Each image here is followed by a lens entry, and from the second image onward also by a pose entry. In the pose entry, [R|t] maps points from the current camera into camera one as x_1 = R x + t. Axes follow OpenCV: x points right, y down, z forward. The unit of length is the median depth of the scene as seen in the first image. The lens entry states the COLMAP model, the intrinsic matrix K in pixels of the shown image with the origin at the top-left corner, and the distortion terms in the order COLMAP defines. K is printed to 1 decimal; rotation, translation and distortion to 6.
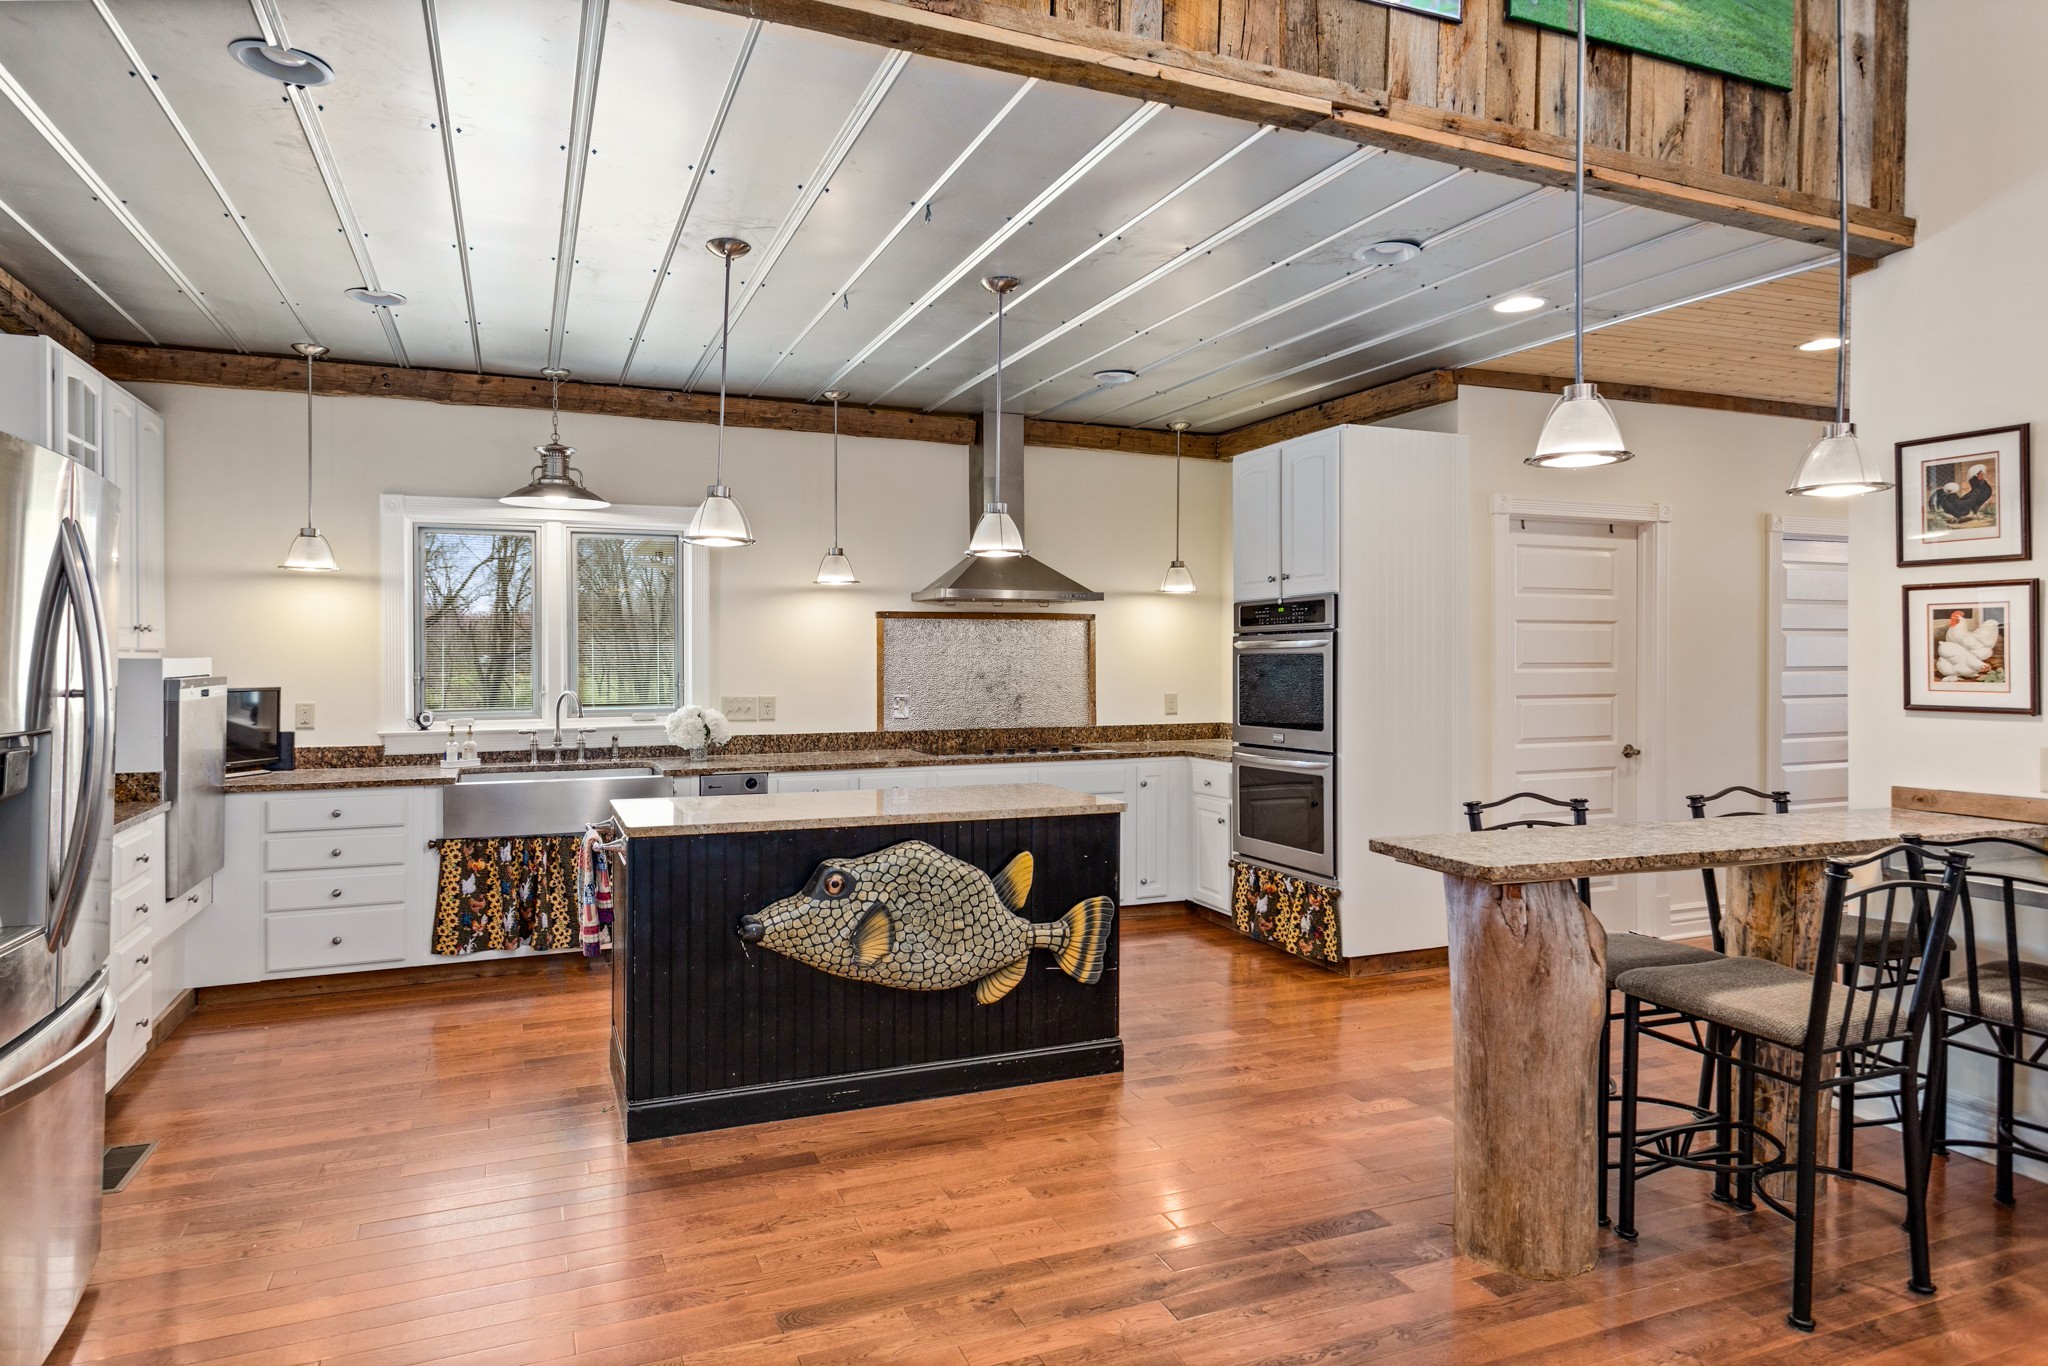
lens RADIAL K [[988.0, 0, 1020.6], [0, 988.0, 671.5], [0, 0, 1]] dist [0.001603, 0.000360]
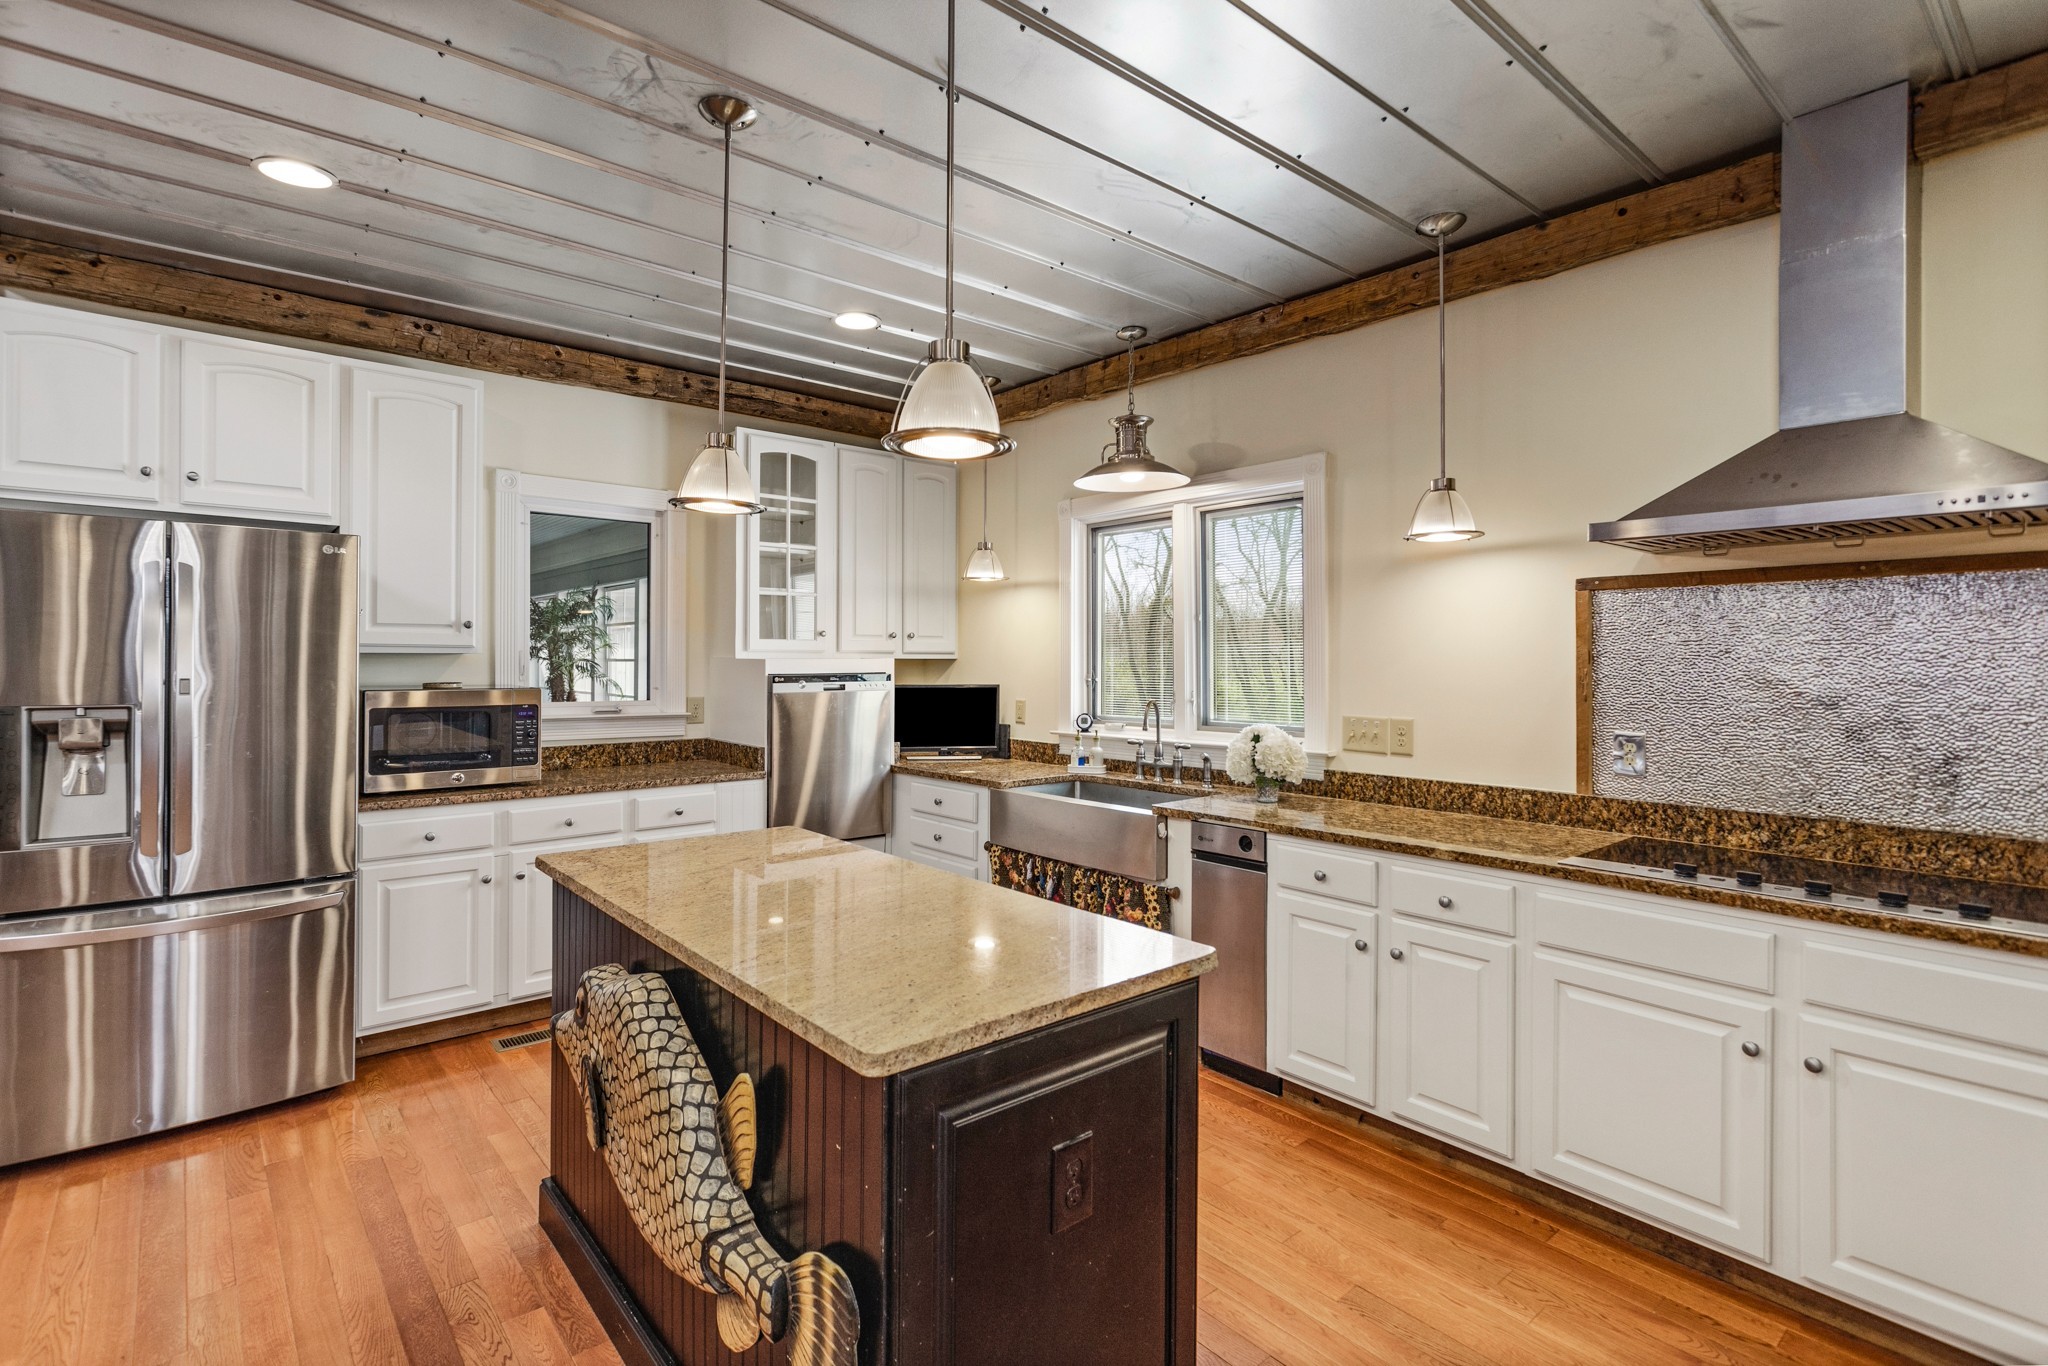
lens RADIAL K [[988.0, 0, 1025.1], [0, 988.0, 661.8], [0, 0, 1]] dist [0.001603, 0.000360]
pose [[0.364621, 0.006107, -0.931136, 0.290445], [-0.016152, 0.999870, 0.000233, -0.010148], [0.931016, 0.014955, 0.364672, 0.560618]]
